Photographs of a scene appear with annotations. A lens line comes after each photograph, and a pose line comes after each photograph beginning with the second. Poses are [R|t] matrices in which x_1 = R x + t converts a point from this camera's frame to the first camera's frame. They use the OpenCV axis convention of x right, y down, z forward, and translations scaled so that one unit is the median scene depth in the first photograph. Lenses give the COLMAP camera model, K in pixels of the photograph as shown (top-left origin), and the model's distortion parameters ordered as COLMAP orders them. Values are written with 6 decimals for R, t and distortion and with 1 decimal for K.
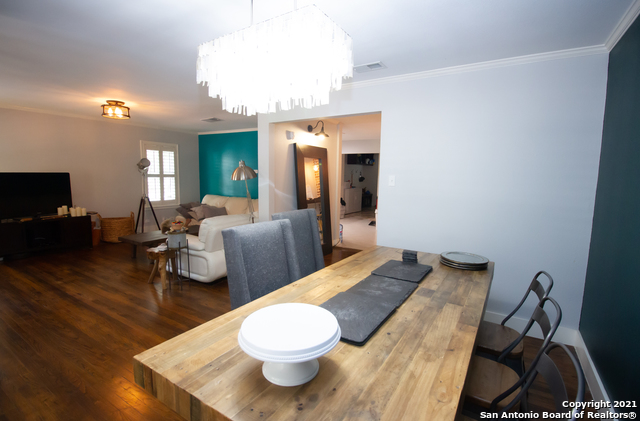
lens RADIAL K [[309.1, 0, 320.0], [0, 309.1, 210.5], [0, 0, 1]] dist [-0.001438, -0.000275]
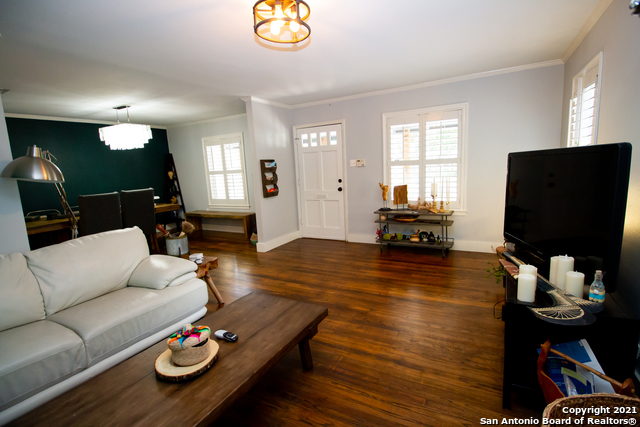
lens RADIAL K [[301.4, 0, 319.3], [0, 301.4, 207.8], [0, 0, 1]] dist [0.001253, -0.000106]
pose [[-0.998095, 0.051714, -0.033643, -0.463790], [0.041615, 0.966918, 0.251670, -0.119315], [0.045545, 0.249791, -0.967228, 1.018093]]
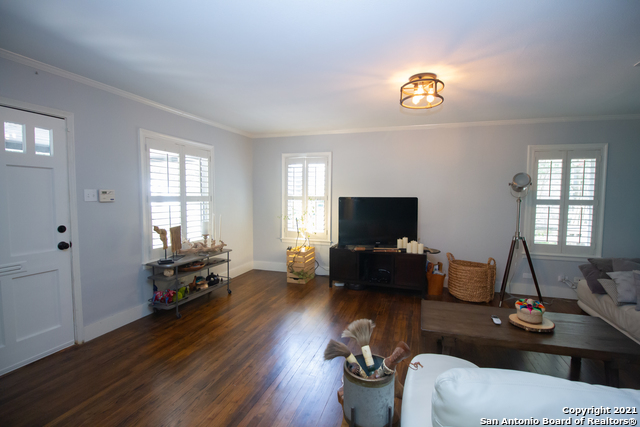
lens RADIAL K [[296.1, 0, 322.6], [0, 296.1, 215.5], [0, 0, 1]] dist [-0.036915, -0.000104]
pose [[0.231949, 0.058581, -0.970962, -0.104488], [-0.117918, 0.992517, 0.031713, -0.056981], [0.965554, 0.107138, 0.237121, 0.480583]]
